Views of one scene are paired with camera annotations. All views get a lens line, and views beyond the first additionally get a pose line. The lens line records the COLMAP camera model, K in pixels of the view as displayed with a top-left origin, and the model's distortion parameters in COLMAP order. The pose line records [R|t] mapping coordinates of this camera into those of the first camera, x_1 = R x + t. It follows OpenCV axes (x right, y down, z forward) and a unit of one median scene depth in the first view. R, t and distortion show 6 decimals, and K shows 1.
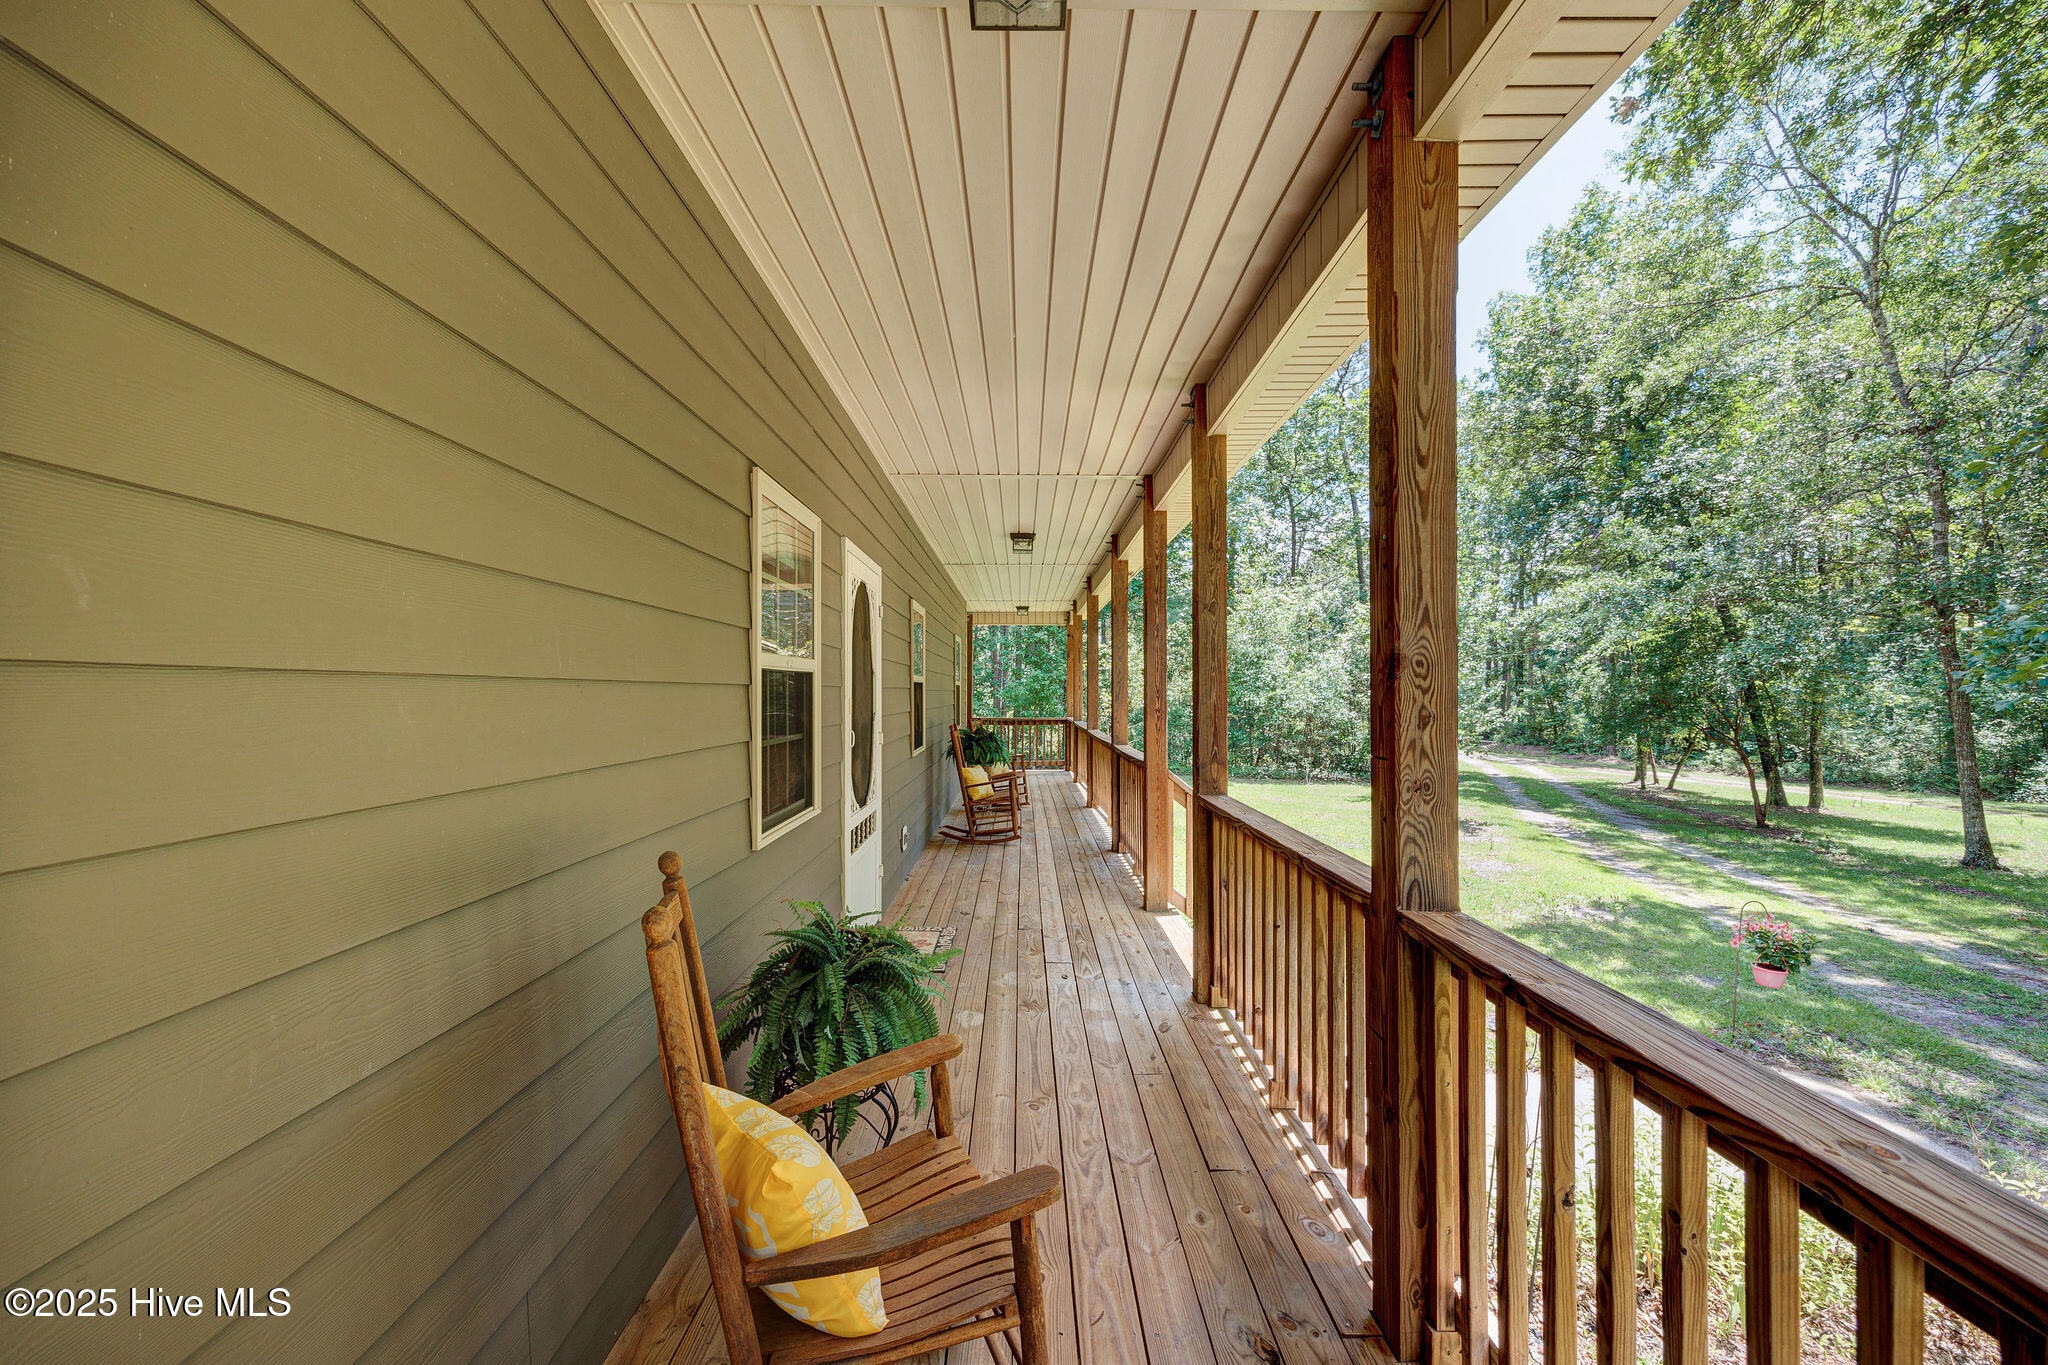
lens RADIAL K [[824.6, 0, 1025.8], [0, 824.6, 685.0], [0, 0, 1]] dist [-0.000898, -0.000049]
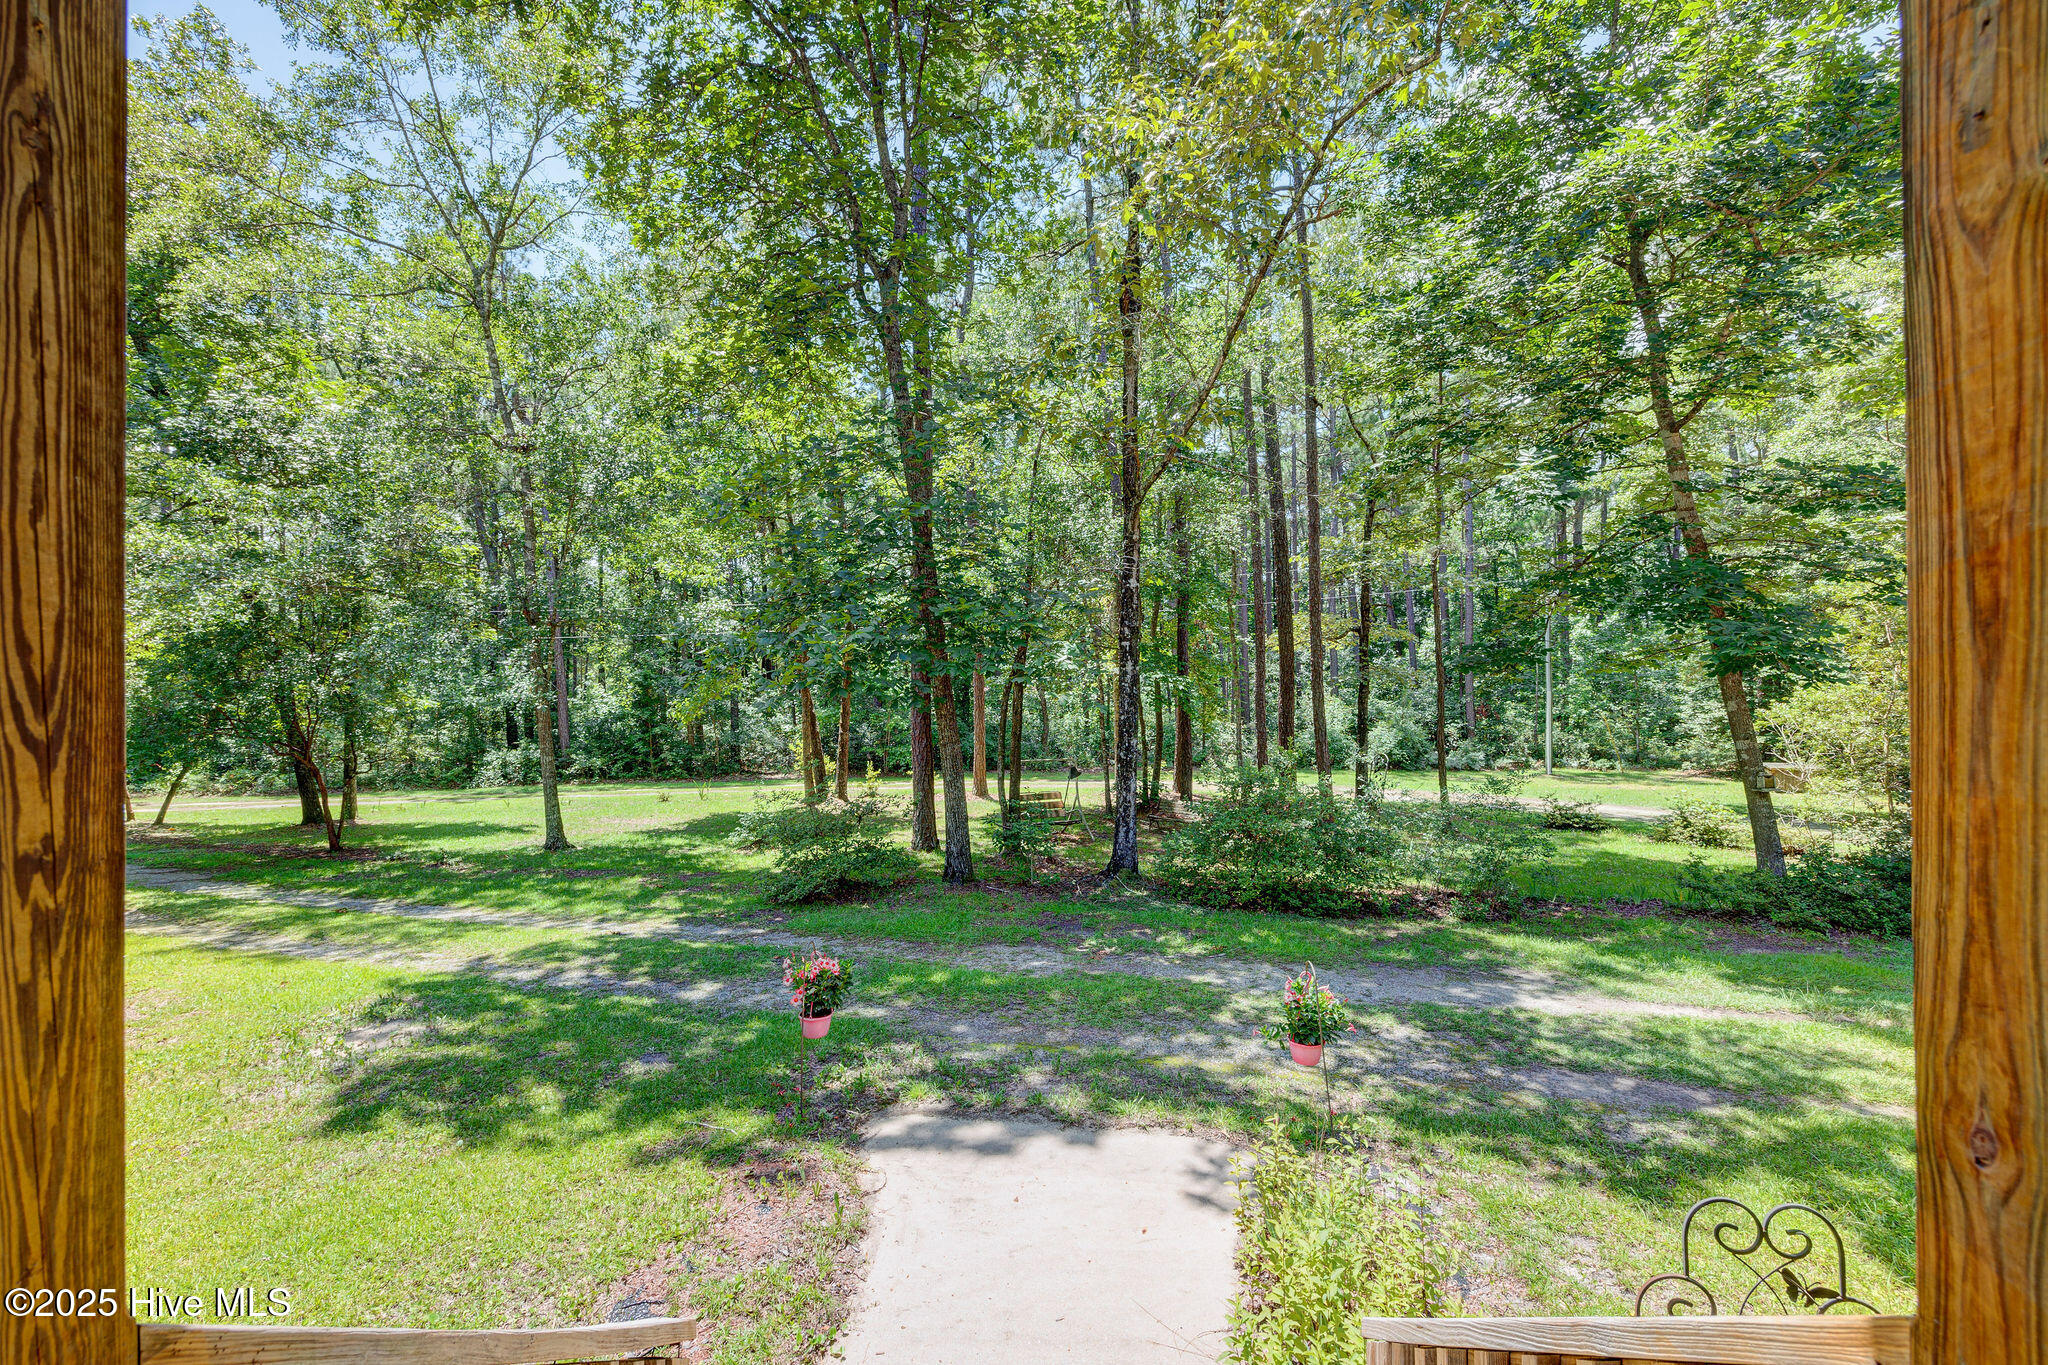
lens RADIAL K [[825.5, 0, 1029.7], [0, 825.5, 696.6], [0, 0, 1]] dist [0.000024, -0.000024]
pose [[-0.004386, -0.010535, 0.999935, 0.016742], [0.000249, 0.999944, 0.010536, -0.001038], [-0.999990, 0.000295, -0.004383, 0.349781]]
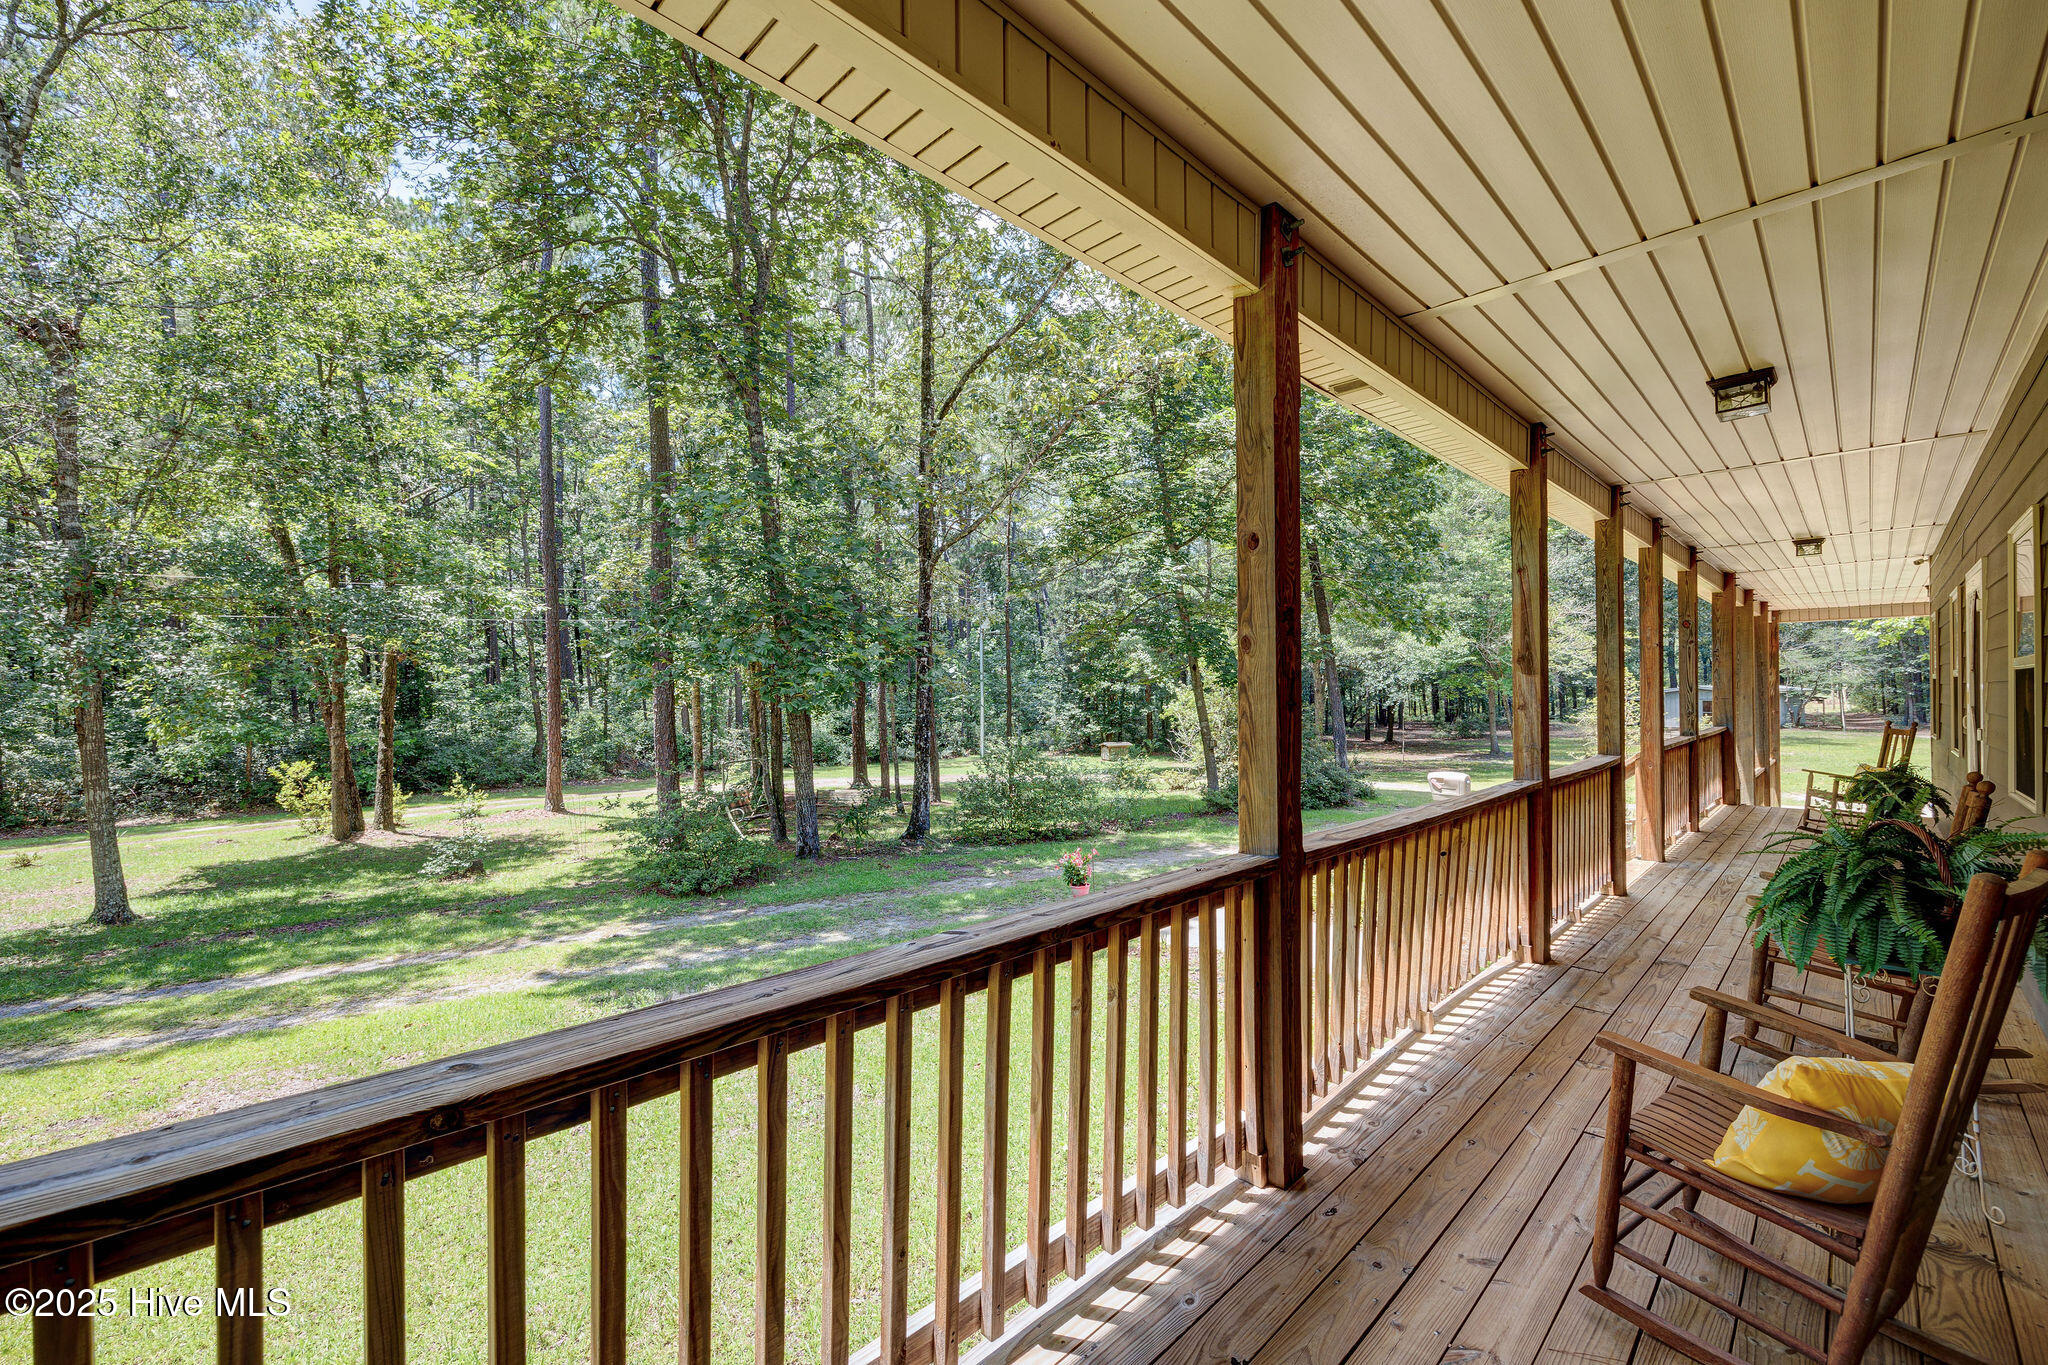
lens RADIAL K [[862.6, 0, 1019.9], [0, 862.6, 689.6], [0, 0, 1]] dist [0.000945, 0.000035]
pose [[-0.710977, 0.004513, 0.703200, -0.042010], [-0.000332, 0.999977, -0.006754, 0.002836], [-0.703215, -0.005035, -0.710960, 0.977791]]
